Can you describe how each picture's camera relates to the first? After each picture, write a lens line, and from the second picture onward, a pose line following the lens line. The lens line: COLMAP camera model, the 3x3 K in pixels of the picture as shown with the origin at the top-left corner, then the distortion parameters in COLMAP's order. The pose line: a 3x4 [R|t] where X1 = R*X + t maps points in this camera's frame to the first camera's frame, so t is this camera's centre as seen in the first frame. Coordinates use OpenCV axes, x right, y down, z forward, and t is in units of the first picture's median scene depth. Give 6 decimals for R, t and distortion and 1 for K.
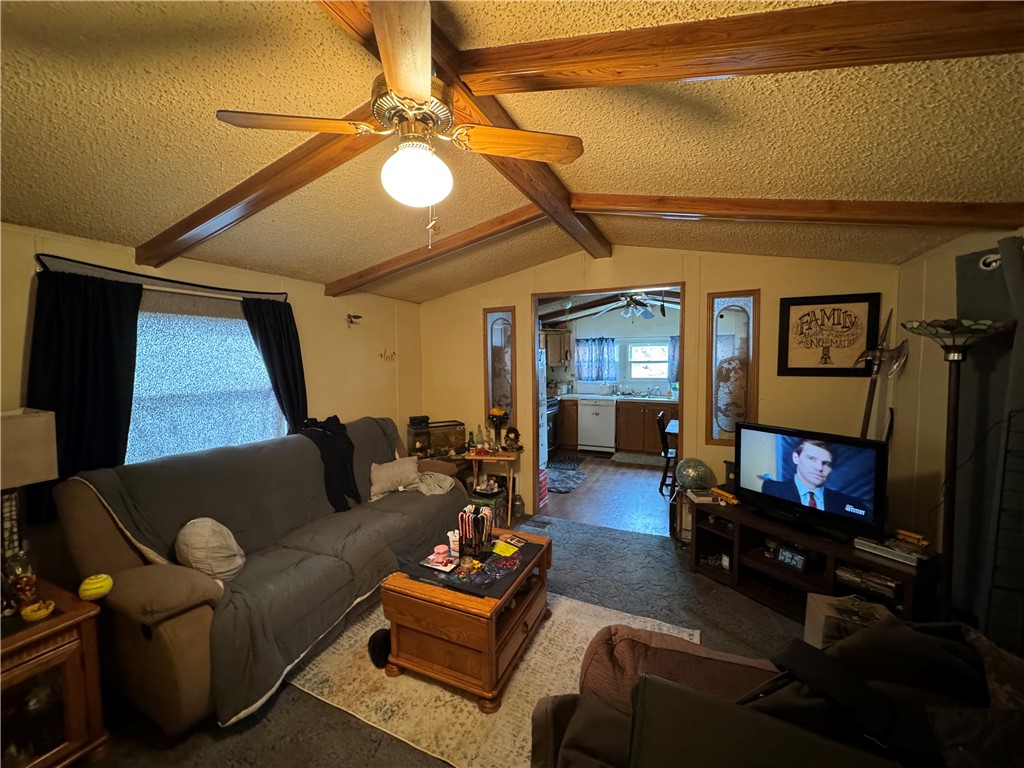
lens RADIAL K [[411.0, 0, 512.0], [0, 411.0, 384.0], [0, 0, 1]] dist [-0.001635, -0.000077]
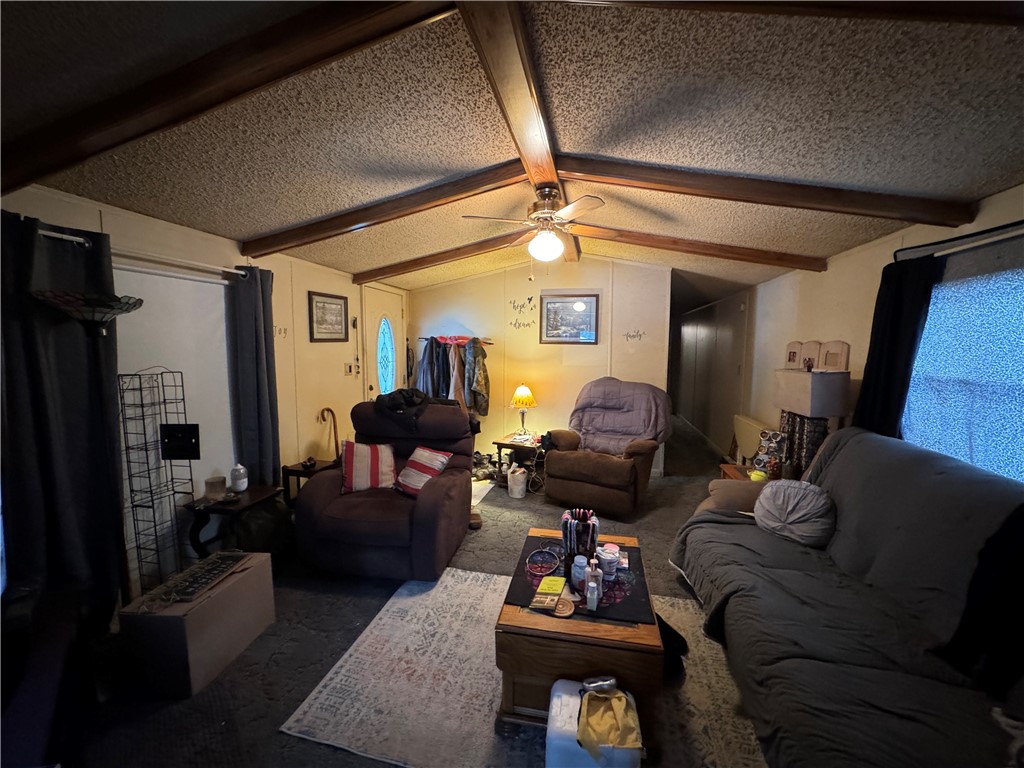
lens RADIAL K [[411.0, 0, 512.0], [0, 411.0, 384.0], [0, 0, 1]] dist [-0.001635, -0.000077]
pose [[-0.973984, 0.017145, -0.225965, 0.226983], [-0.018463, 0.987816, 0.154529, -0.078899], [0.225862, 0.154681, -0.961801, 1.715559]]
